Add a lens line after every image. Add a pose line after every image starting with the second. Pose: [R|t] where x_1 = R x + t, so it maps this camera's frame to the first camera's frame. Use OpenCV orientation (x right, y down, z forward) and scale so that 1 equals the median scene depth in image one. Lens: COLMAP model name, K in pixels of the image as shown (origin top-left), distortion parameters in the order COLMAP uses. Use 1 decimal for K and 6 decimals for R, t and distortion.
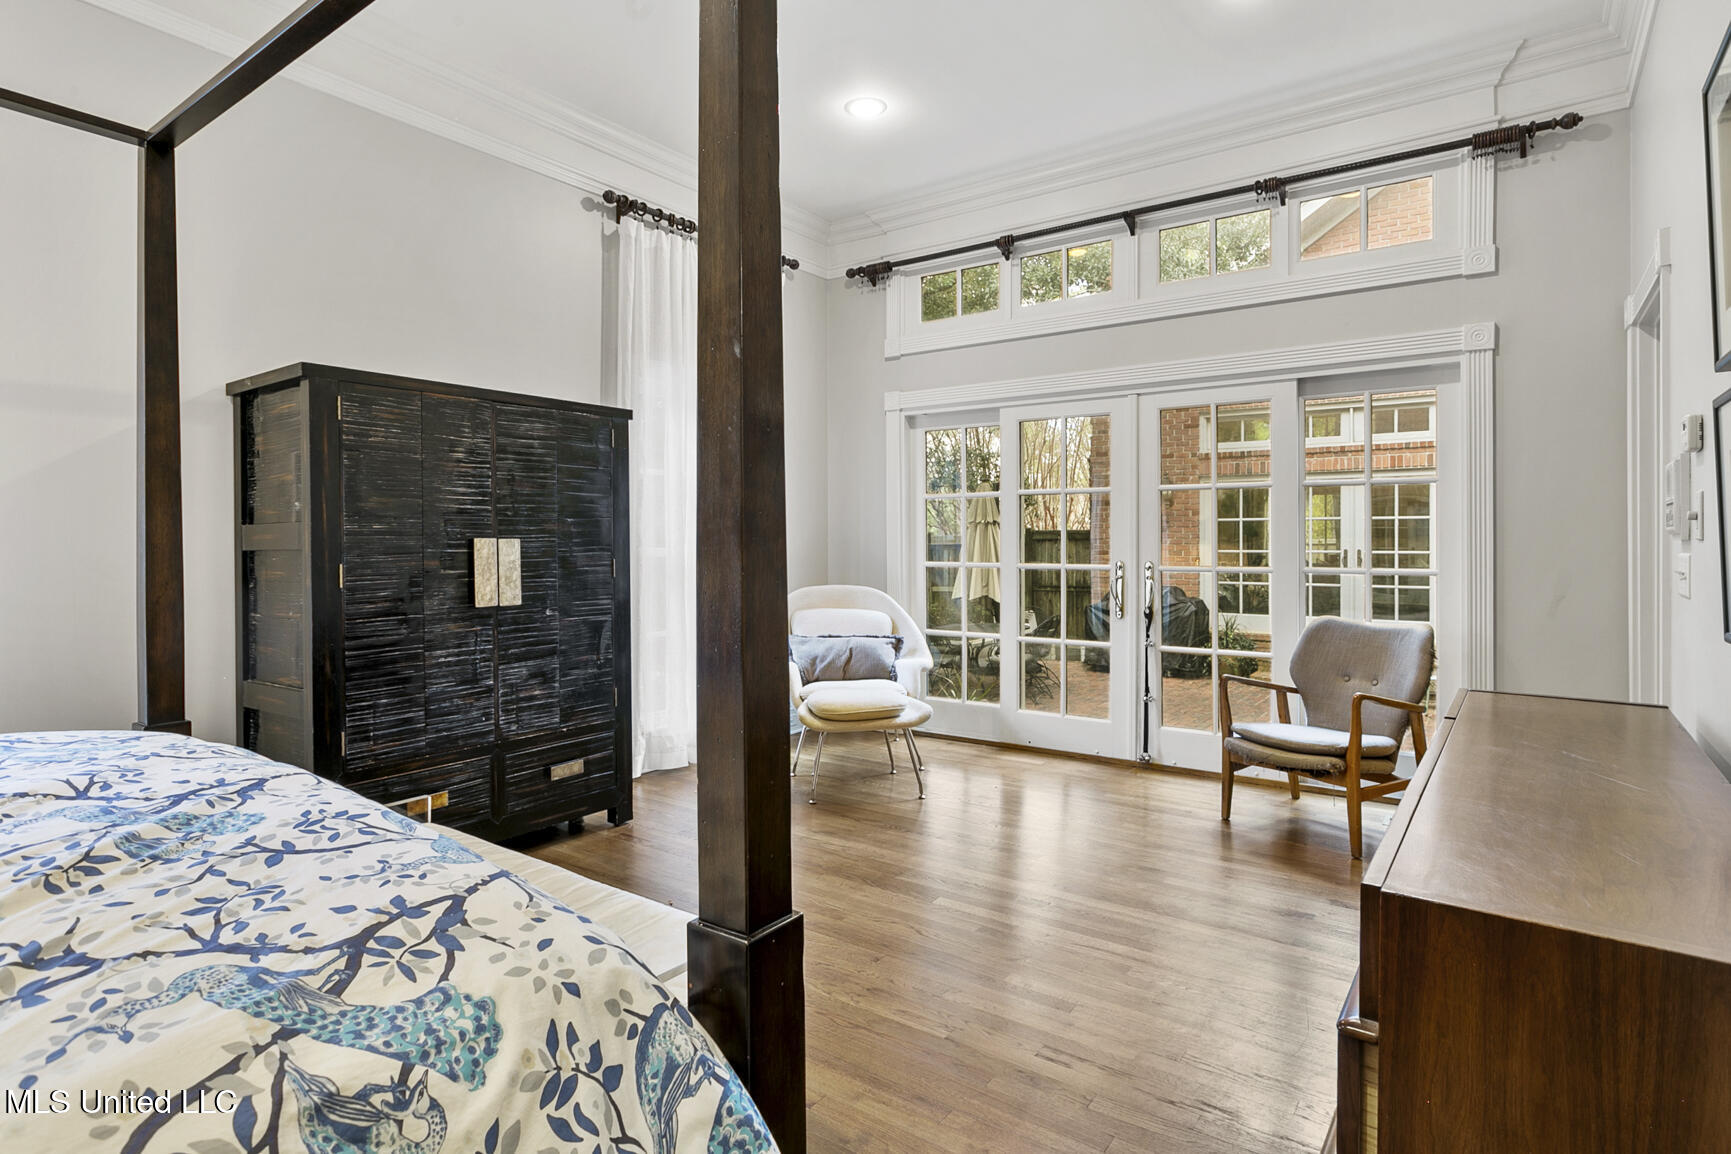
lens RADIAL K [[904.4, 0, 869.9], [0, 904.4, 555.8], [0, 0, 1]] dist [0.001320, 0.000791]
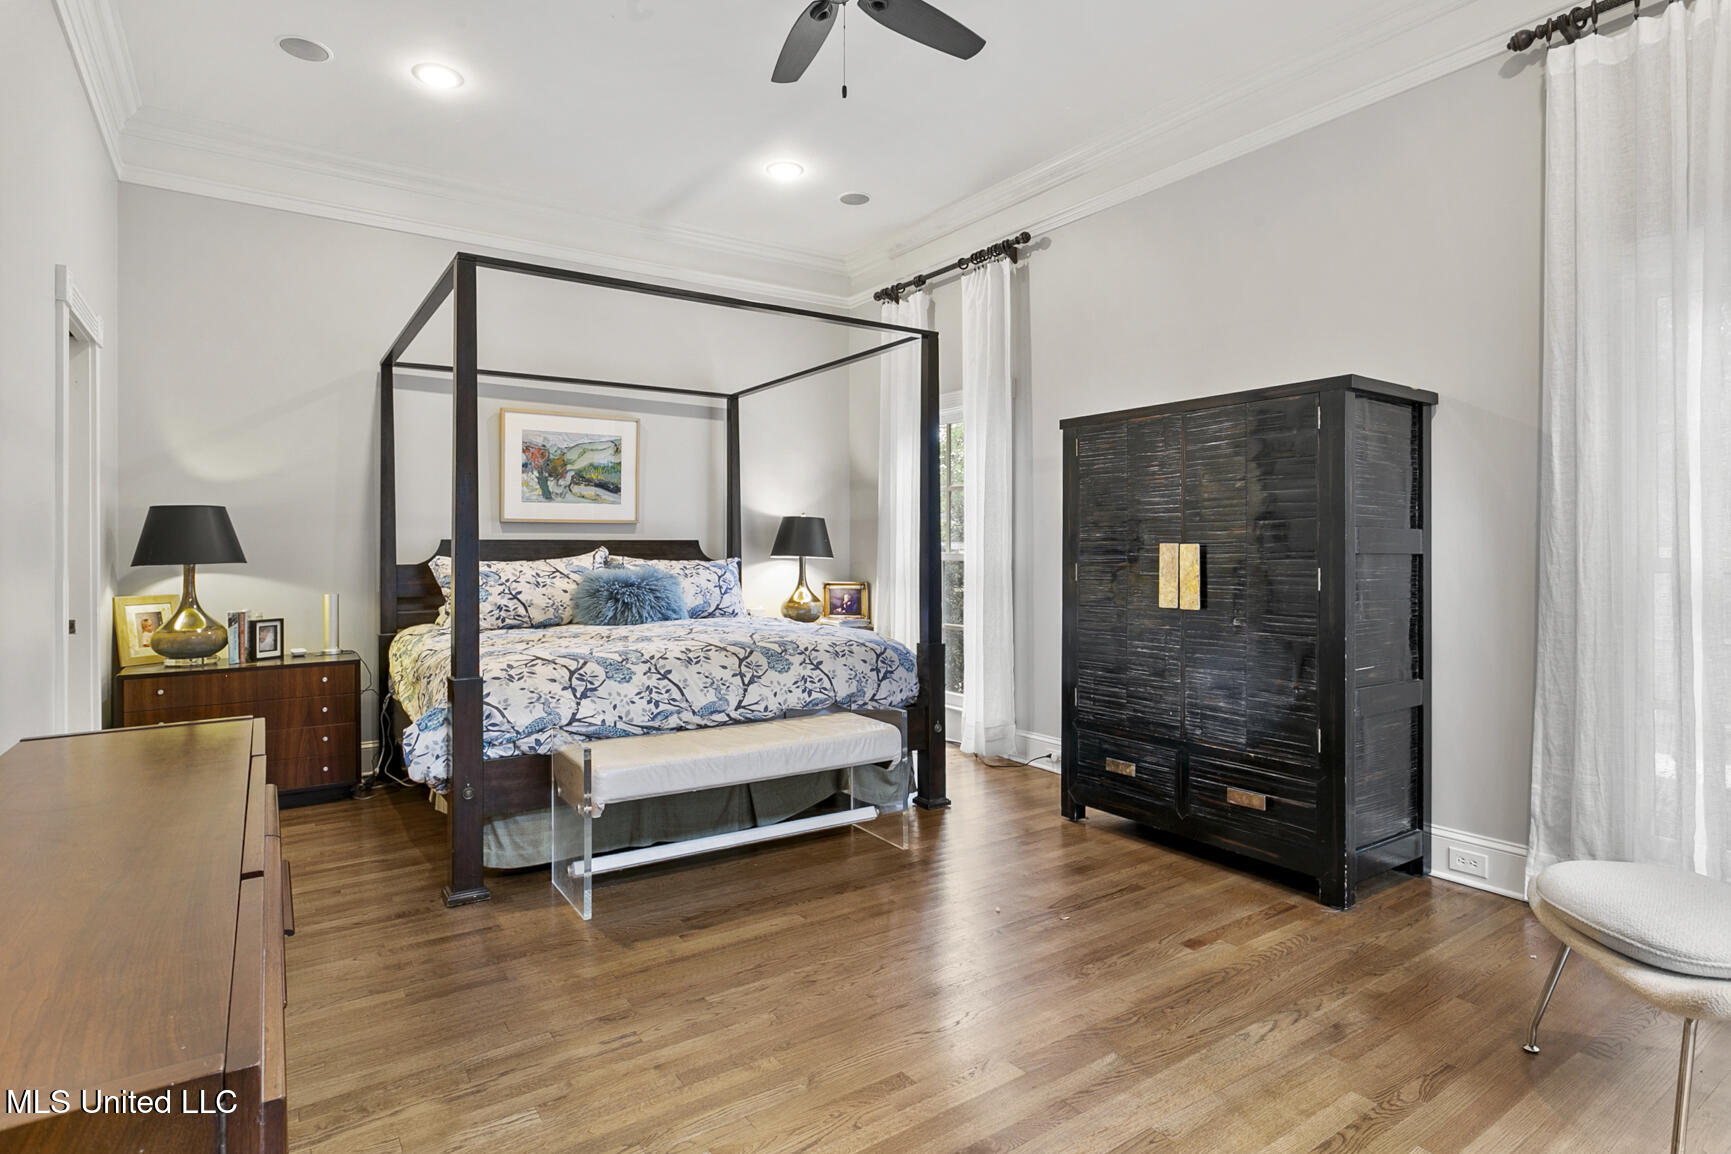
lens RADIAL K [[904.4, 0, 869.9], [0, 904.4, 555.8], [0, 0, 1]] dist [0.001320, 0.000791]
pose [[-0.334788, 0.016216, -0.942154, 0.696751], [-0.008571, 0.999758, 0.020253, -0.023637], [0.942254, 0.014855, -0.334568, 1.027449]]
